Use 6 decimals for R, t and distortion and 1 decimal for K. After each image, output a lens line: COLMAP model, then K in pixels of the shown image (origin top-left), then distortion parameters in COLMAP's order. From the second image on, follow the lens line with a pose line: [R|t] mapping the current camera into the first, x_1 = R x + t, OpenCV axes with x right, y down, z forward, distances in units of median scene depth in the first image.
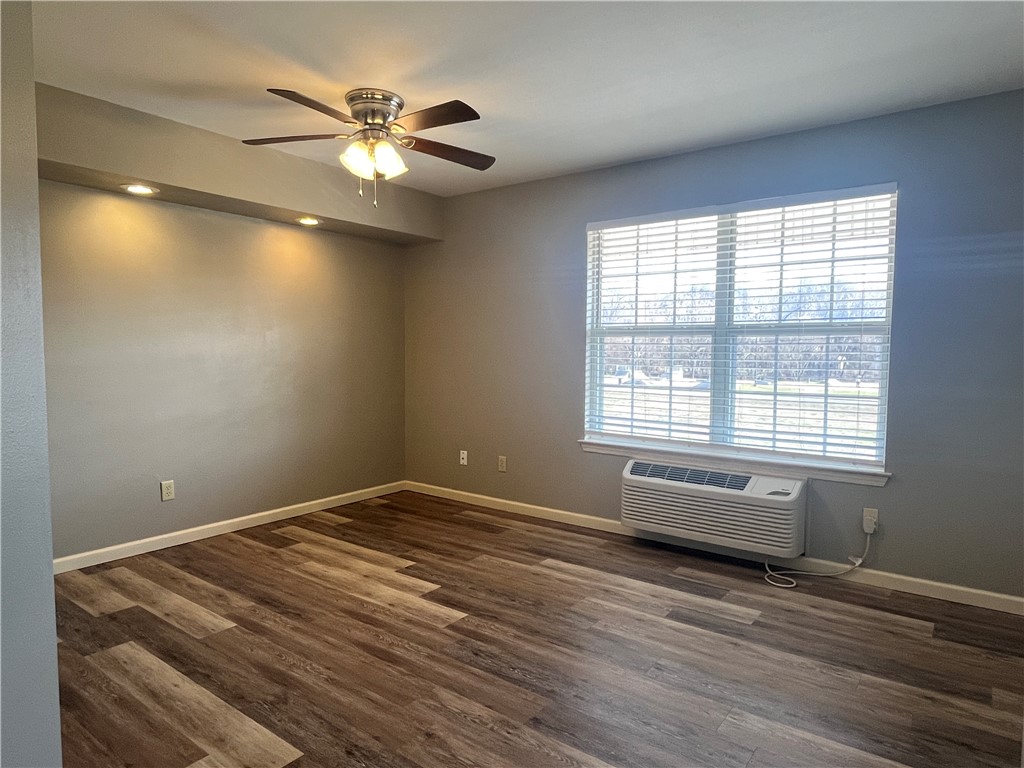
lens RADIAL K [[622.2, 0, 510.4], [0, 622.2, 385.5], [0, 0, 1]] dist [-0.004074, -0.002237]
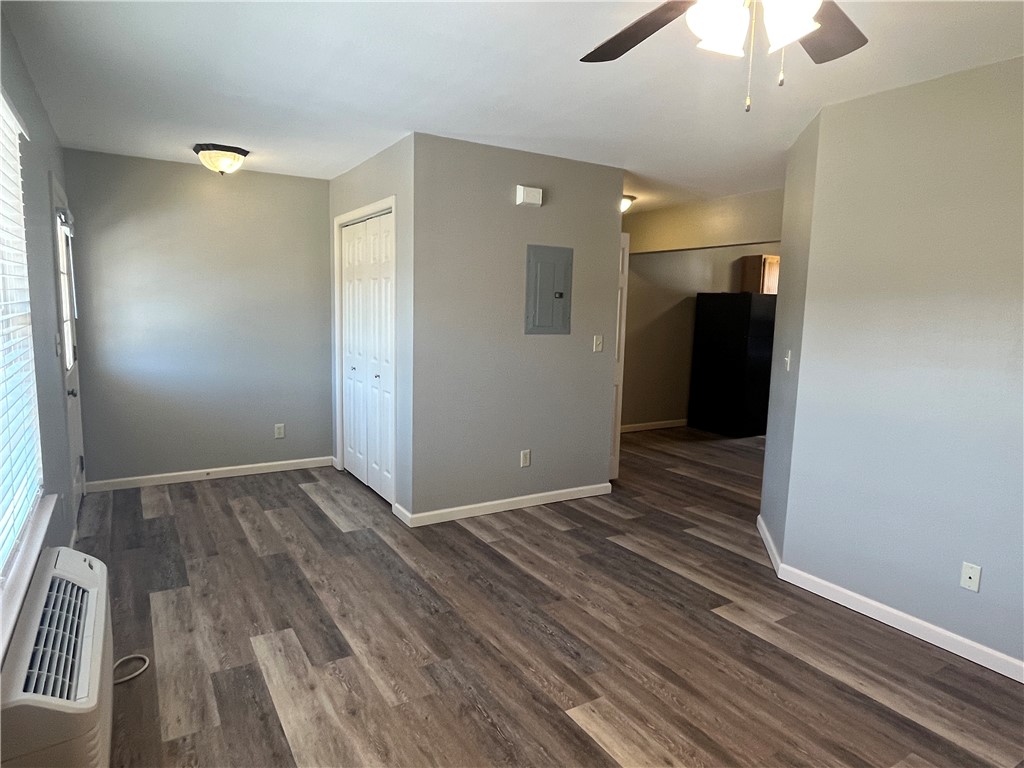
lens RADIAL K [[622.2, 0, 502.5], [0, 622.2, 388.5], [0, 0, 1]] dist [-0.004074, -0.002237]
pose [[-0.925282, -0.079370, 0.370882, -0.230749], [-0.007570, 0.981529, 0.191166, -0.160040], [-0.379204, 0.174074, -0.908792, 1.529552]]
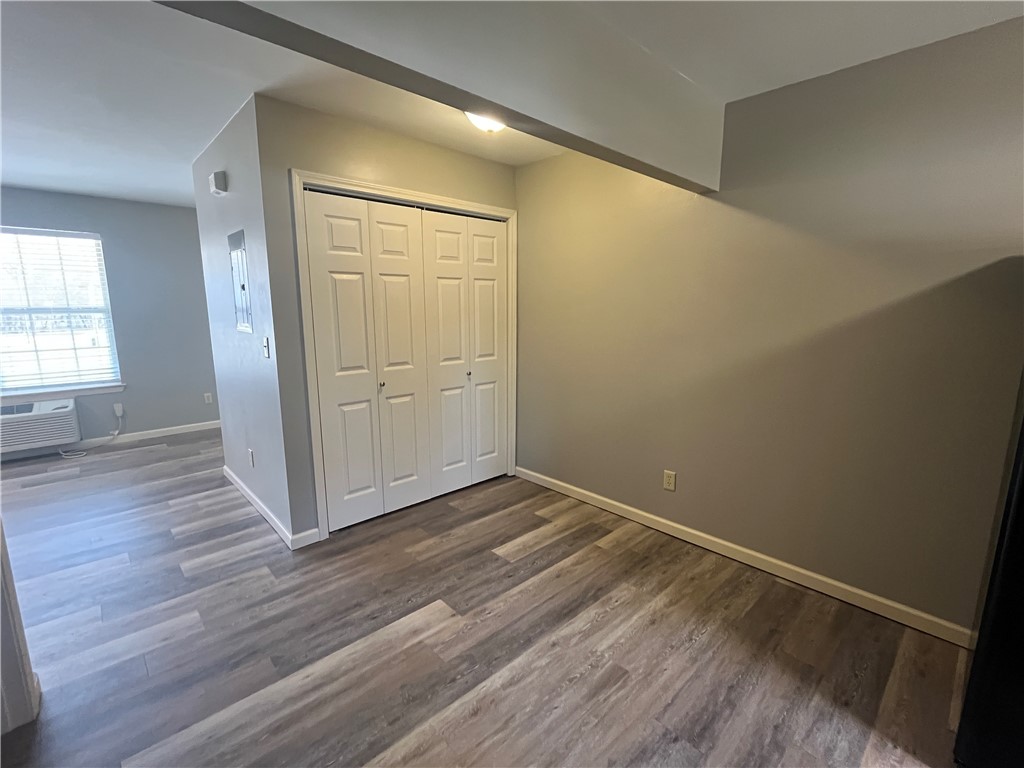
lens RADIAL K [[464.6, 0, 517.0], [0, 464.6, 386.9], [0, 0, 1]] dist [-0.002734, -0.000442]
pose [[0.167098, -0.183203, 0.968770, -0.643025], [0.058697, 0.982690, 0.175711, -0.038577], [-0.984191, 0.027503, 0.174959, -0.515803]]
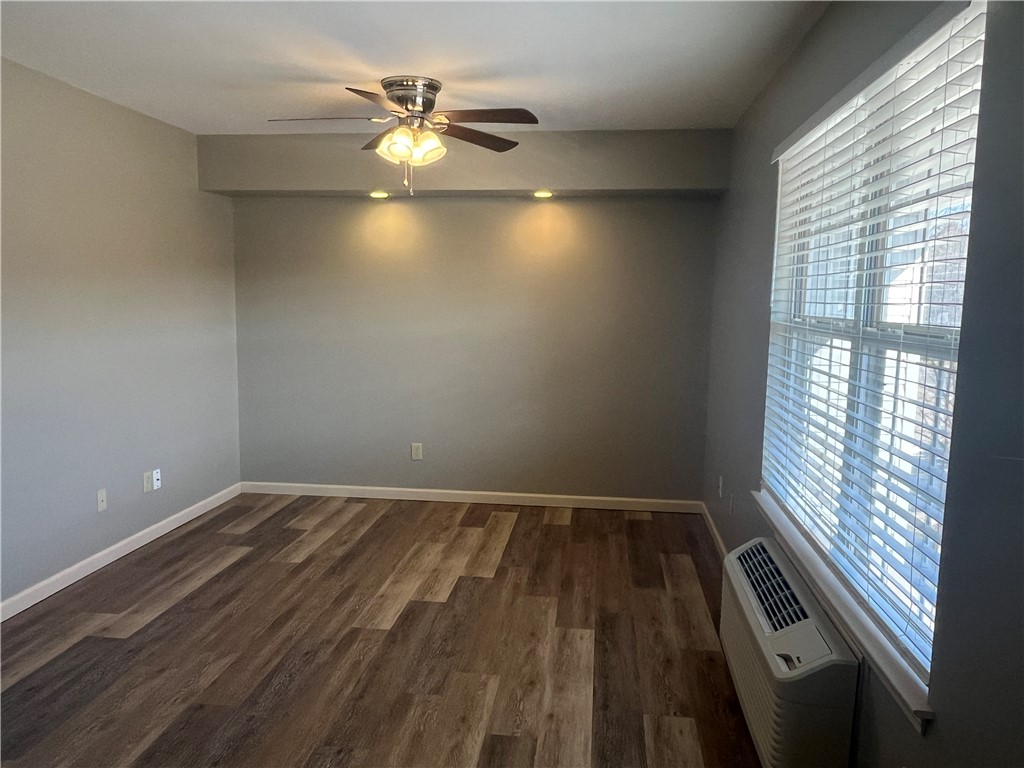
lens RADIAL K [[773.4, 0, 512.7], [0, 773.4, 391.4], [0, 0, 1]] dist [0.000835, -0.007650]
pose [[0.501439, 0.110310, -0.858132, 0.914869], [-0.062847, 0.993863, 0.091034, -0.101273], [0.862907, 0.008282, 0.505294, 0.519393]]
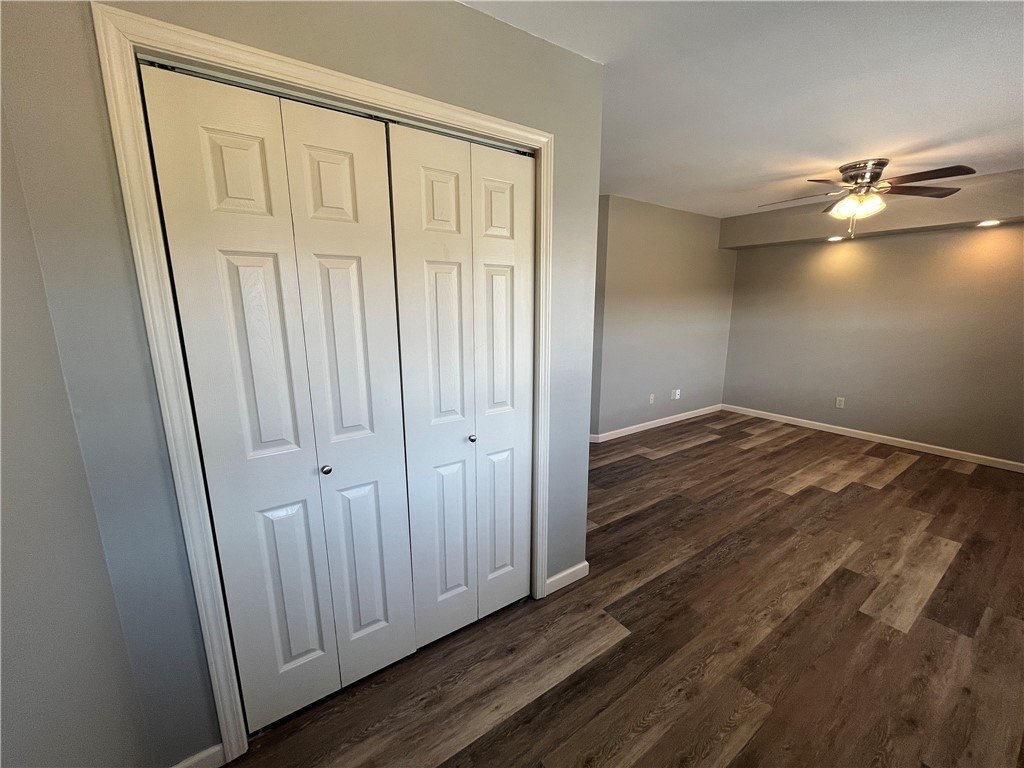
lens RADIAL K [[415.1, 0, 510.2], [0, 415.1, 383.6], [0, 0, 1]] dist [-0.005729, 0.000309]
pose [[-0.316062, 0.179075, -0.931685, 1.050475], [-0.055509, 0.976852, 0.206587, -0.099354], [0.947113, 0.117012, -0.298806, 0.538015]]
